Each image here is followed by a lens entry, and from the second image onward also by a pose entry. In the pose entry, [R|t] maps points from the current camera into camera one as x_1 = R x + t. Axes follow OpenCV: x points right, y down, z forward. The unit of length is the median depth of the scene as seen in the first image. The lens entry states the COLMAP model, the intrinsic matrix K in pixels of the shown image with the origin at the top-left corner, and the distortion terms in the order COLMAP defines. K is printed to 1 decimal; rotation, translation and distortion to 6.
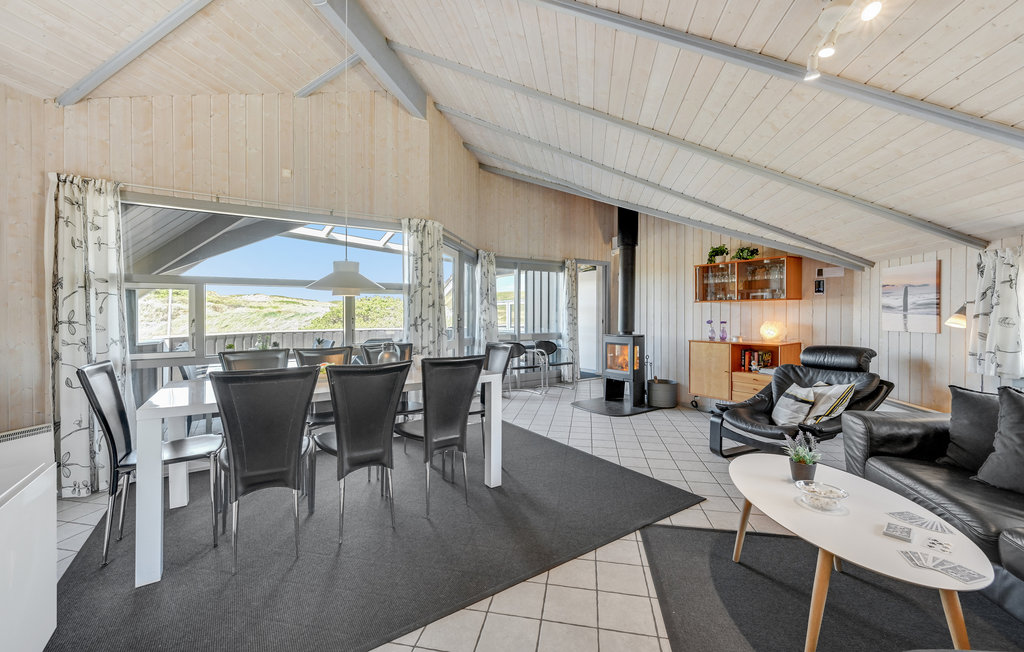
lens RADIAL K [[408.8, 0, 508.0], [0, 408.8, 318.6], [0, 0, 1]] dist [-0.001448, -0.000105]
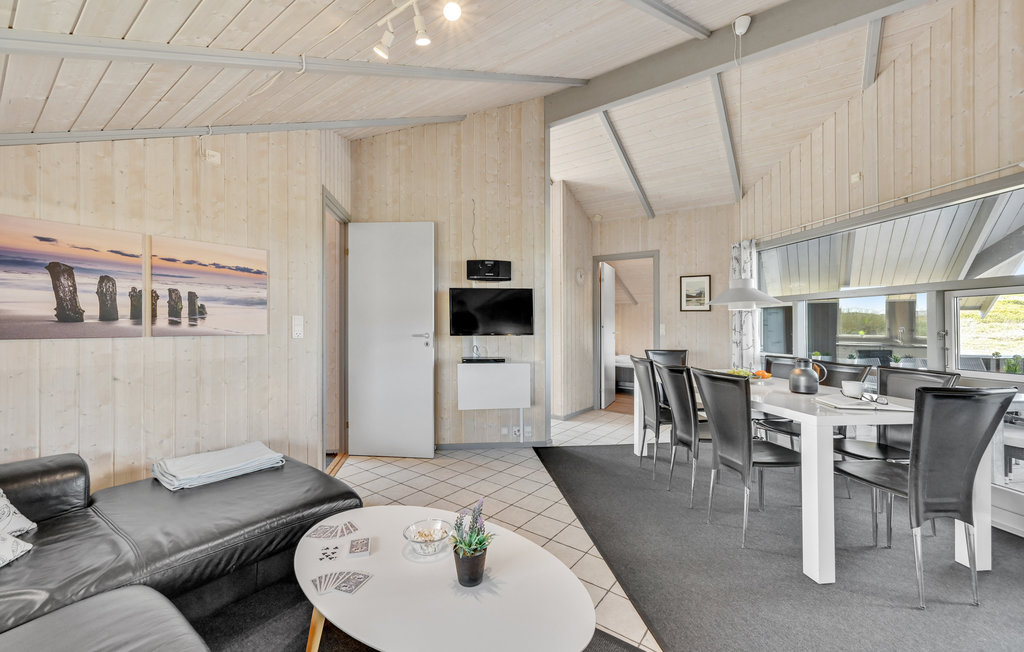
lens RADIAL K [[408.8, 0, 508.7], [0, 408.8, 322.8], [0, 0, 1]] dist [-0.001448, -0.000105]
pose [[-0.424925, 0.001459, -0.905228, 0.983888], [-0.007469, 0.999959, 0.005118, -0.028410], [0.905198, 0.008936, -0.424896, 1.010126]]
